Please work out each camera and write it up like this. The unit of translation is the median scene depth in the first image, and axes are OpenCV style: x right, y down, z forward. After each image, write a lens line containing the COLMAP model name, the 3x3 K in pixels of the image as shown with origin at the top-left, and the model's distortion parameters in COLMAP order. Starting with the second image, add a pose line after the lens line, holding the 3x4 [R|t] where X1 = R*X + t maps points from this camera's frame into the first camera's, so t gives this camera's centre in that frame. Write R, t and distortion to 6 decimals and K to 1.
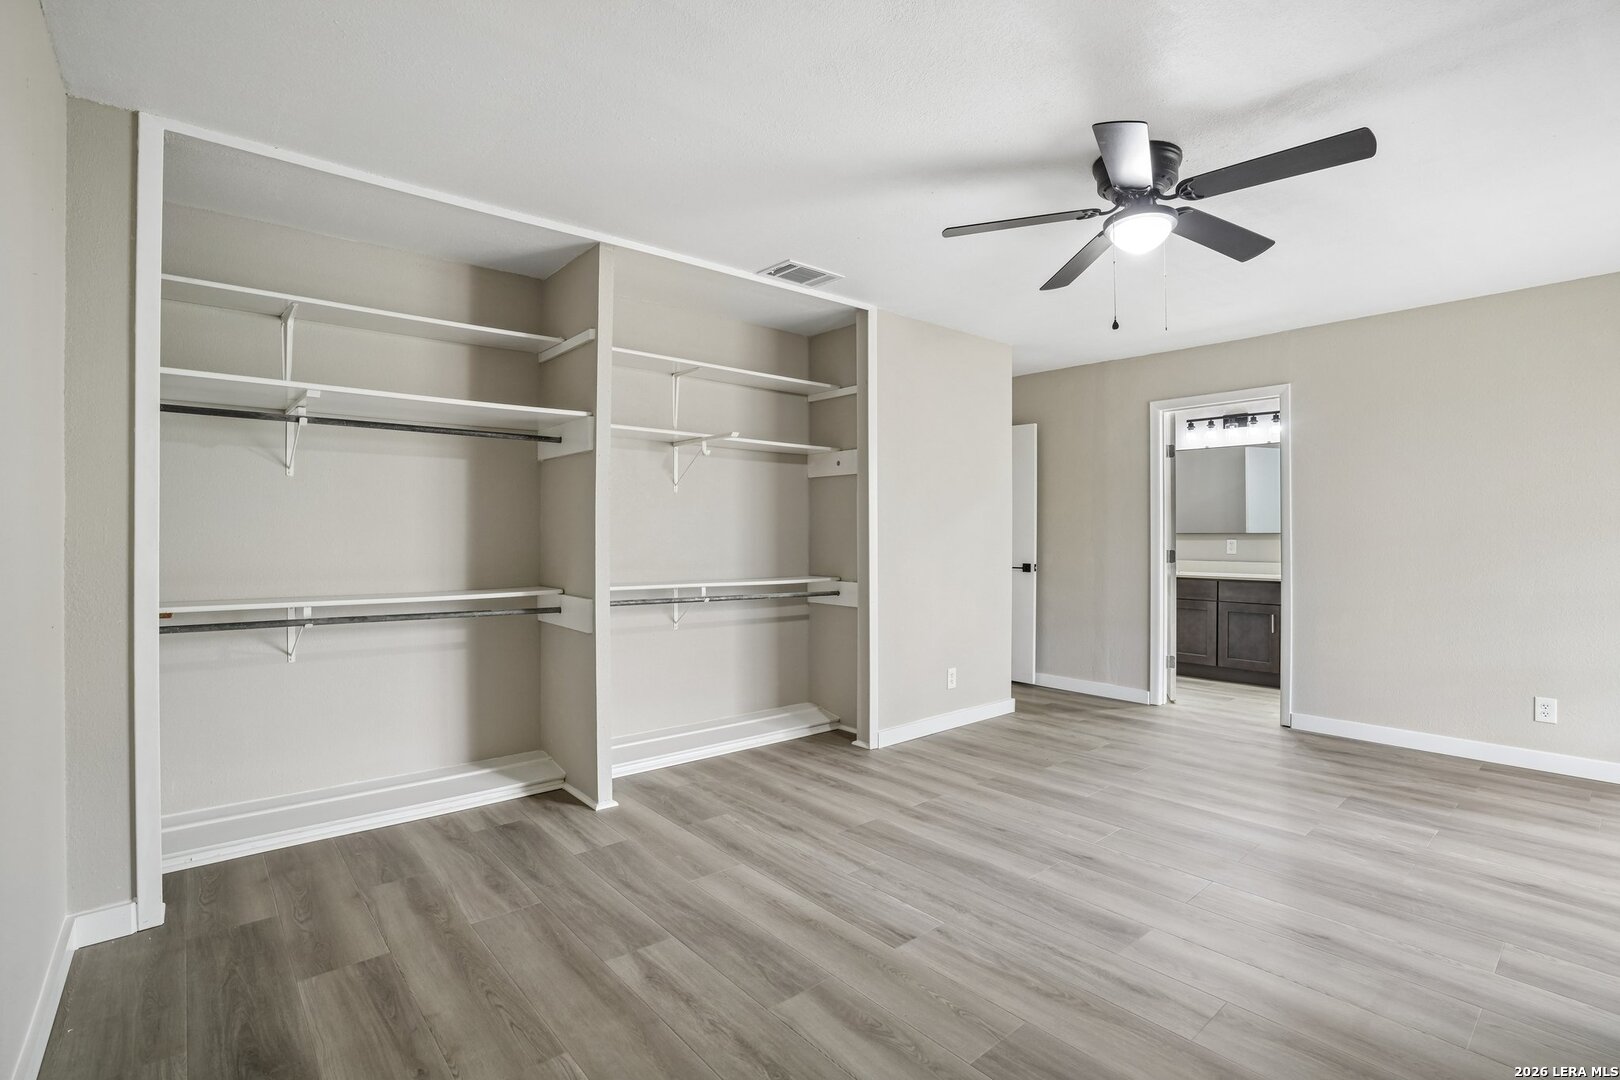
lens RADIAL K [[759.5, 0, 797.0], [0, 759.5, 530.6], [0, 0, 1]] dist [-0.050635, 0.011028]
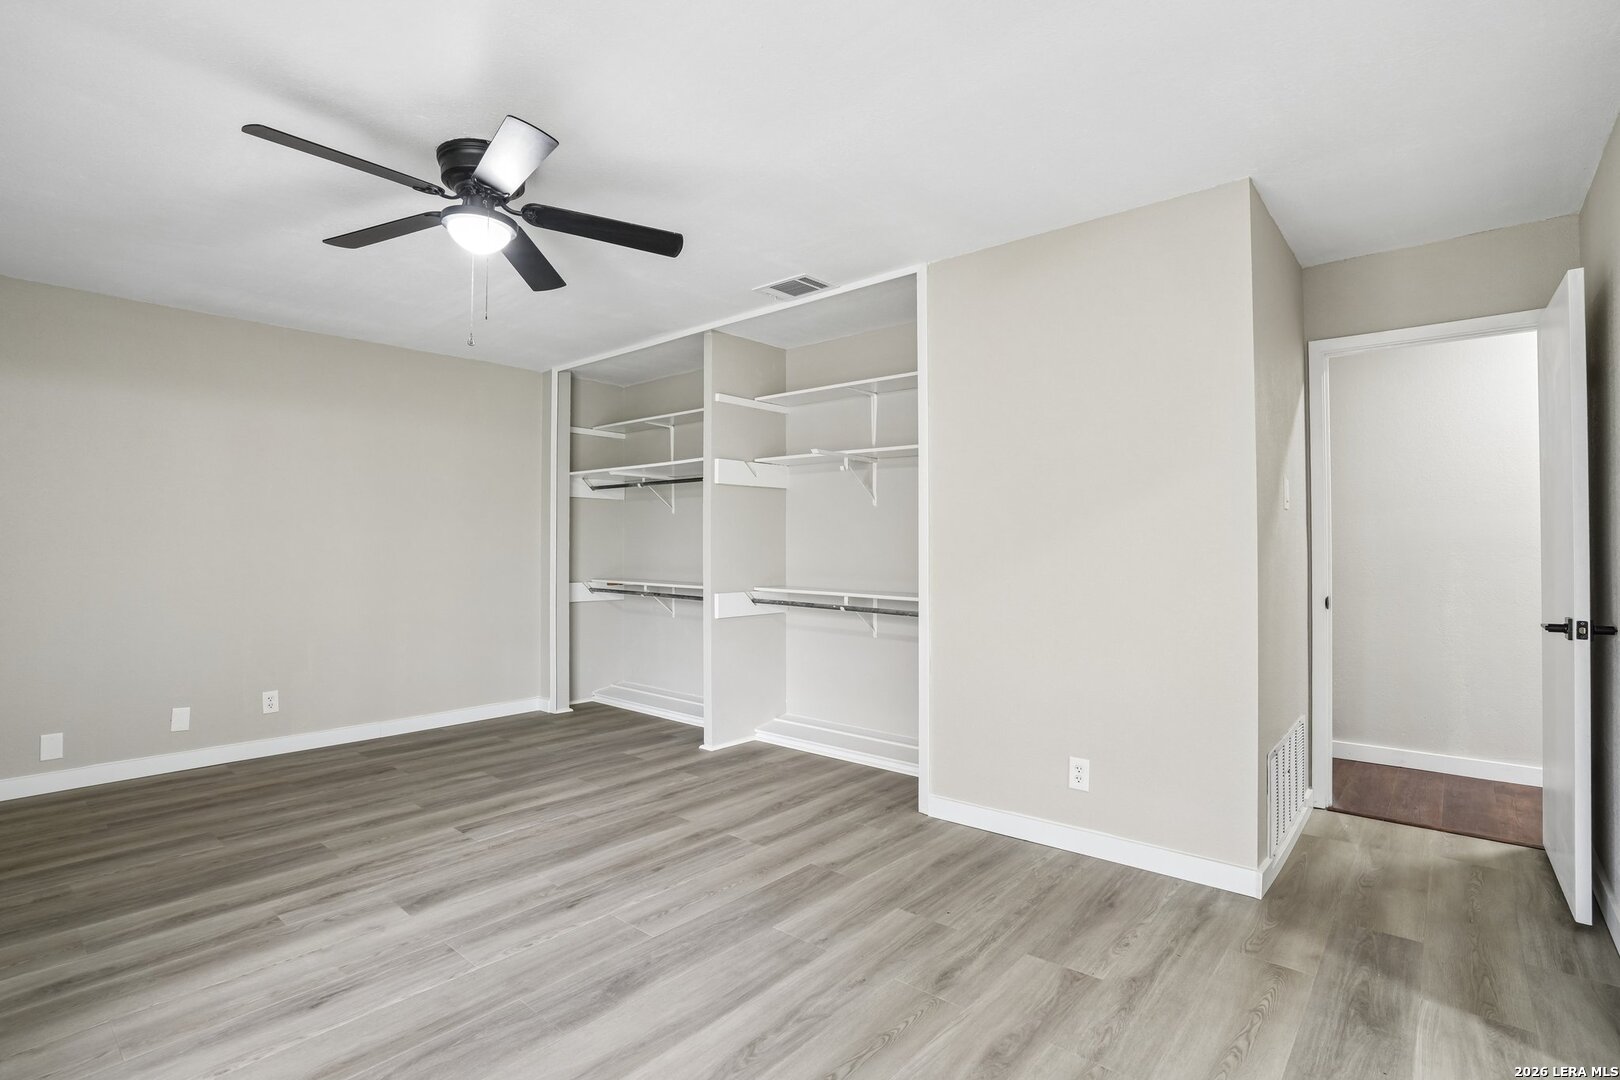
lens RADIAL K [[759.5, 0, 798.7], [0, 759.5, 544.7], [0, 0, 1]] dist [-0.050635, 0.011028]
pose [[0.151237, -0.006571, -0.988476, 1.122100], [0.004493, 0.999972, -0.005960, 0.010749], [0.988487, -0.003539, 0.151262, 0.966117]]
